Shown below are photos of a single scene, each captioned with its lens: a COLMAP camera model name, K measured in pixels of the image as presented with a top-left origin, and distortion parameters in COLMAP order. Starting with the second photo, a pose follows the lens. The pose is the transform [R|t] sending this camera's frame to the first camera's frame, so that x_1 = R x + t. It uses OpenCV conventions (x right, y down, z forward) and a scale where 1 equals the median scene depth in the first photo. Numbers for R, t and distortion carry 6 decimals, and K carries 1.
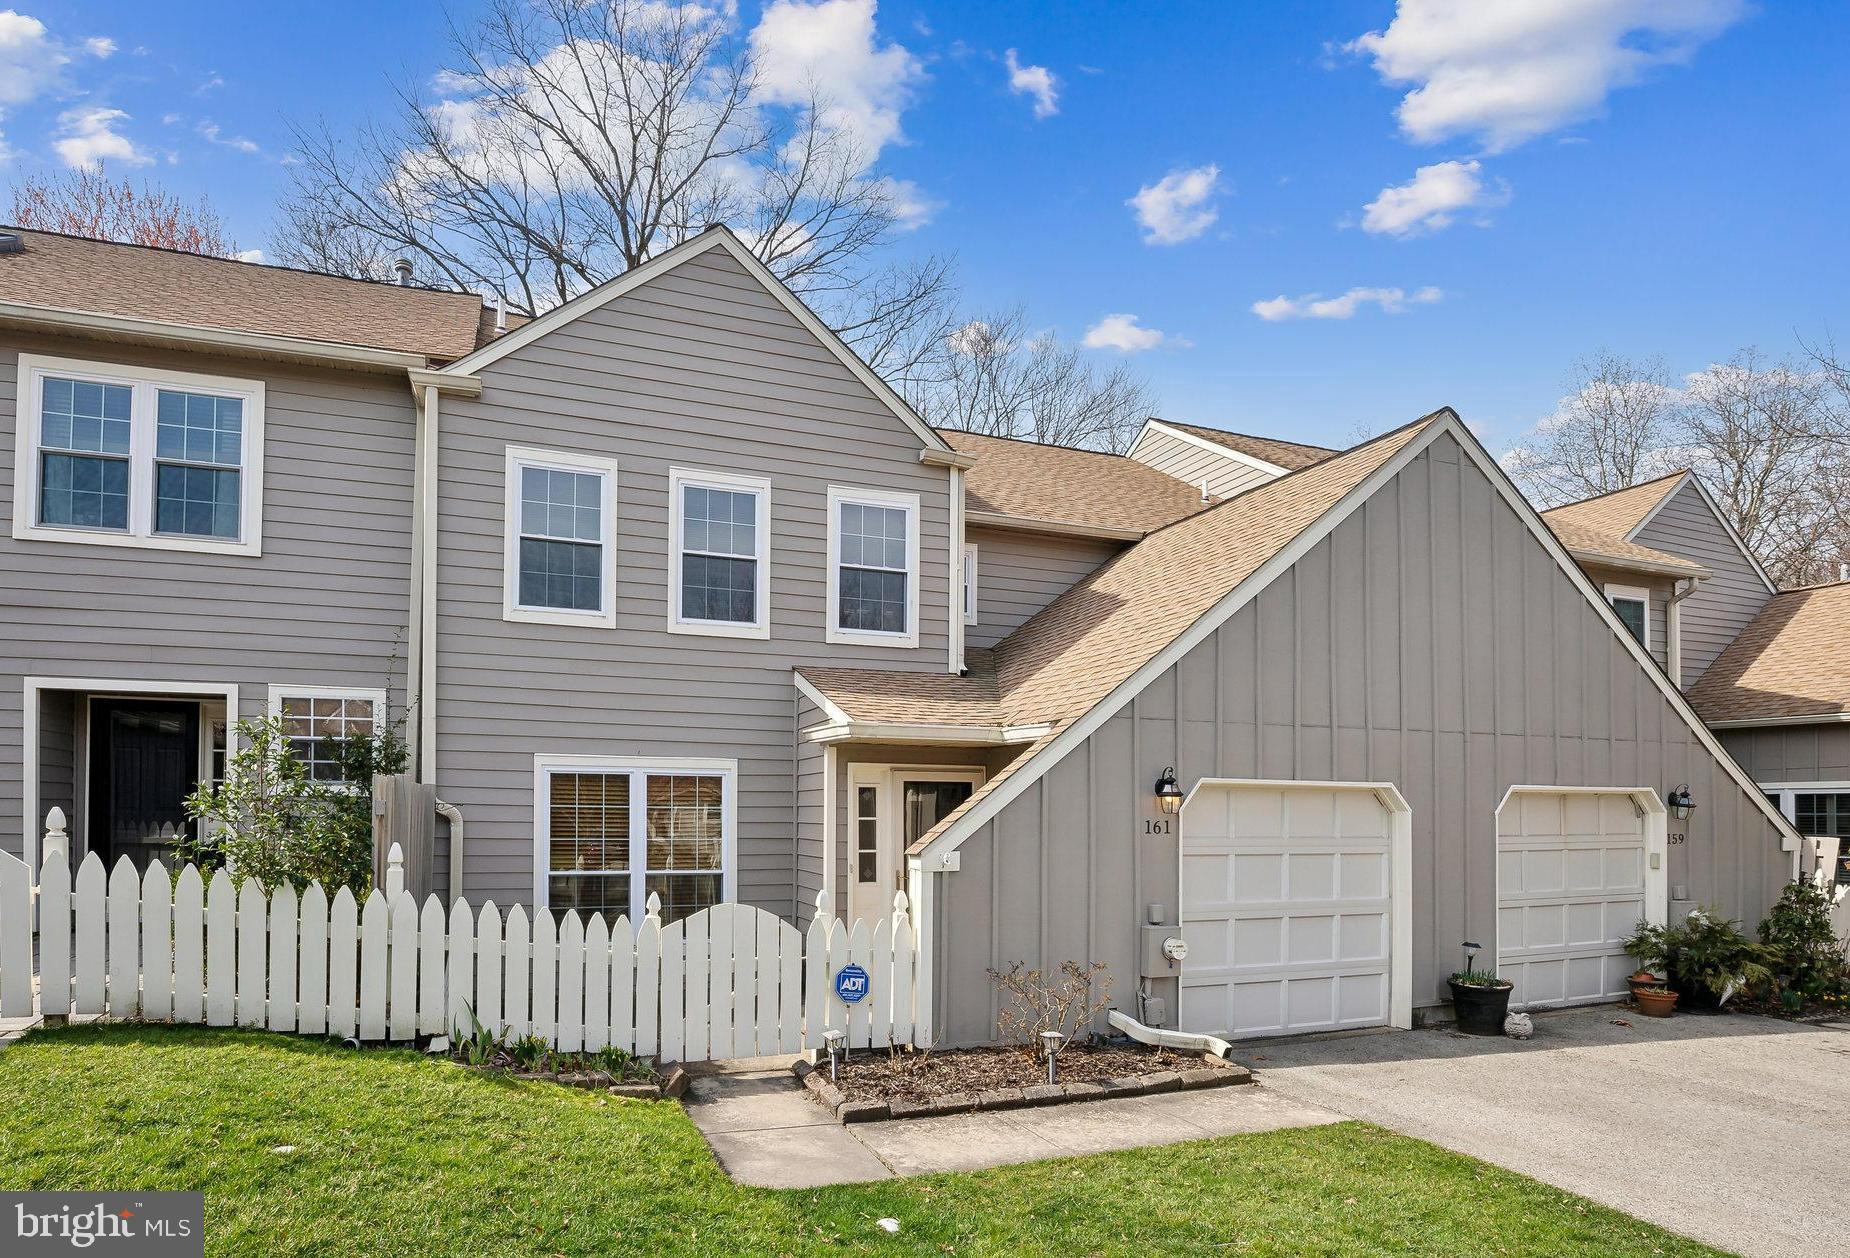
lens RADIAL K [[874.2, 0, 924.9], [0, 874.2, 603.5], [0, 0, 1]] dist [-0.017358, 0.000555]
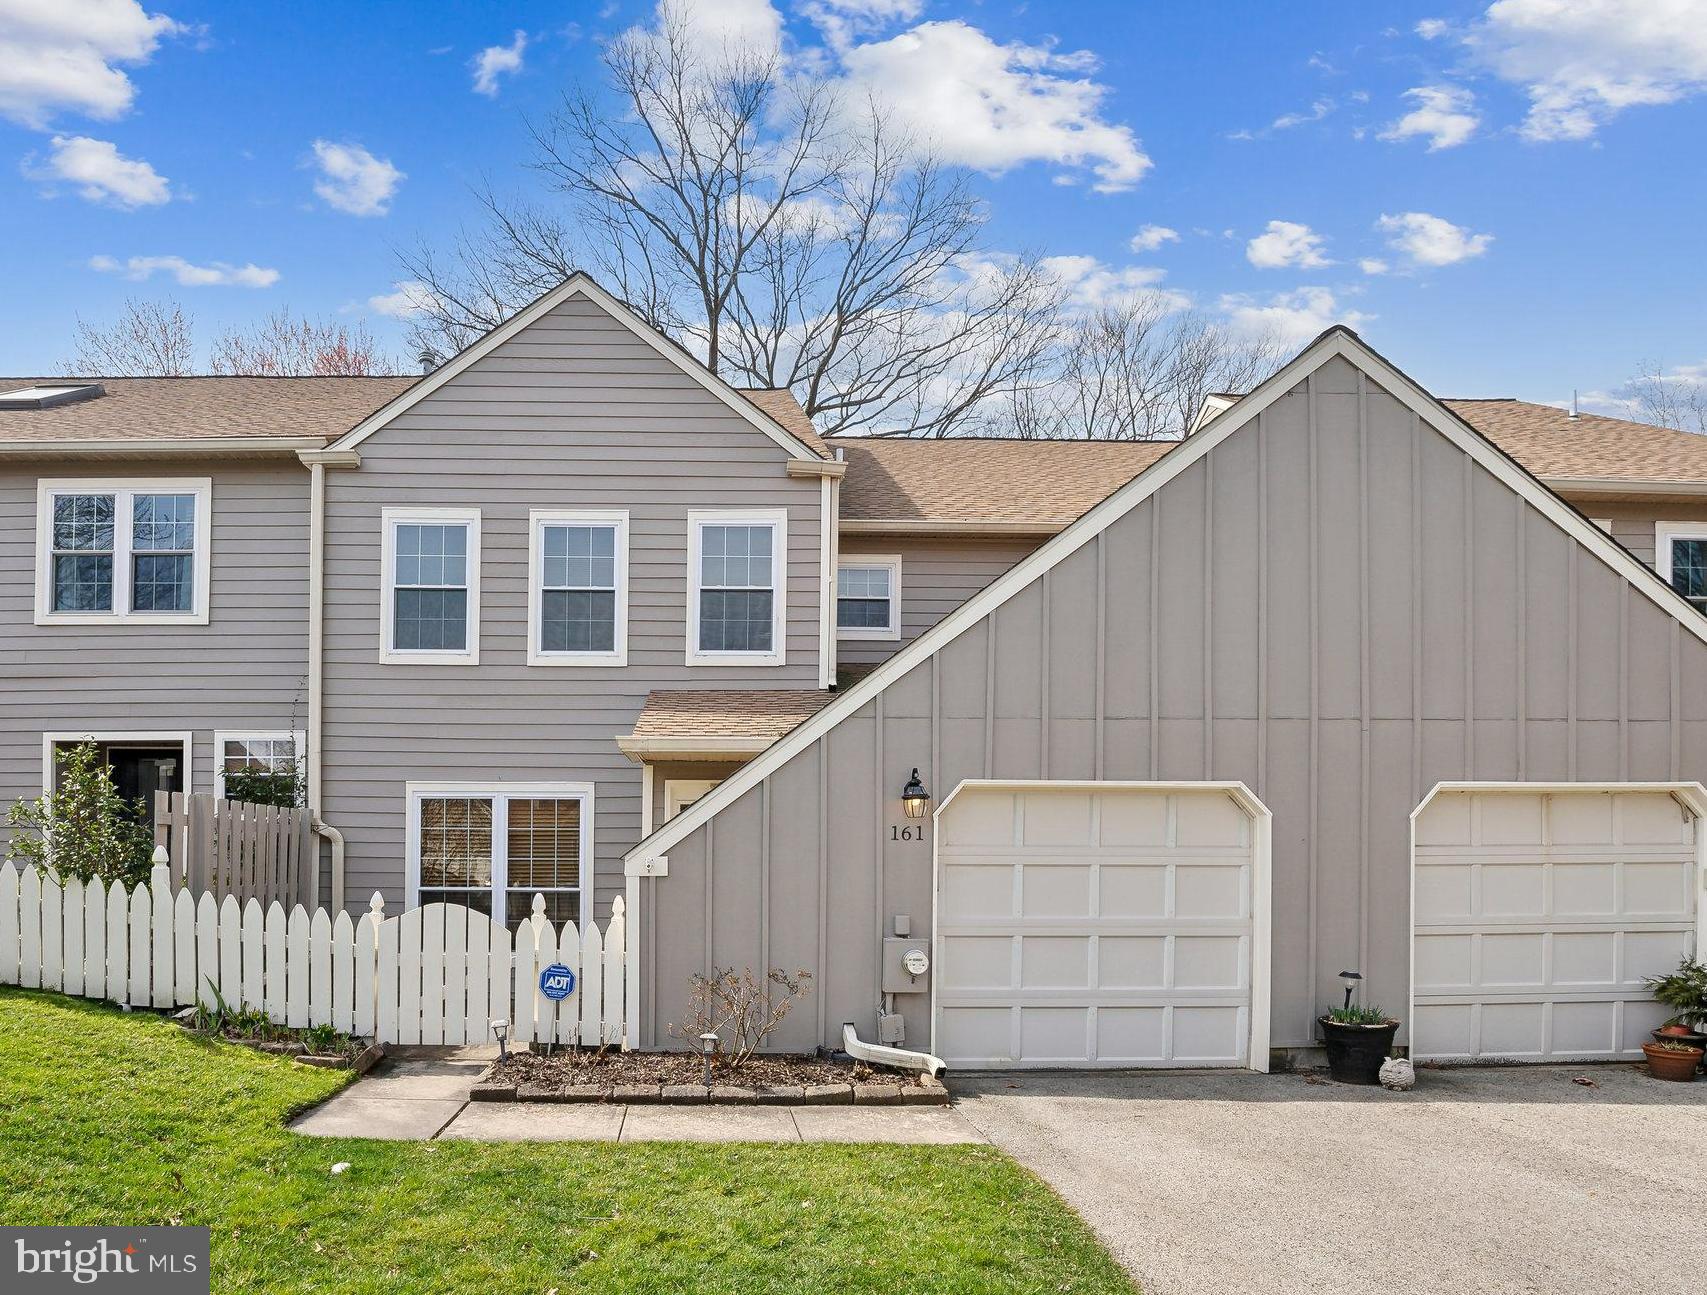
lens RADIAL K [[927.2, 0, 853.5], [0, 927.2, 647.5], [0, 0, 1]] dist [-0.016766, -0.002101]
pose [[0.956505, -0.074941, -0.281925, 0.444867], [0.076194, 0.997072, -0.006533, 0.054332], [0.281589, -0.015232, 0.959414, 0.036436]]
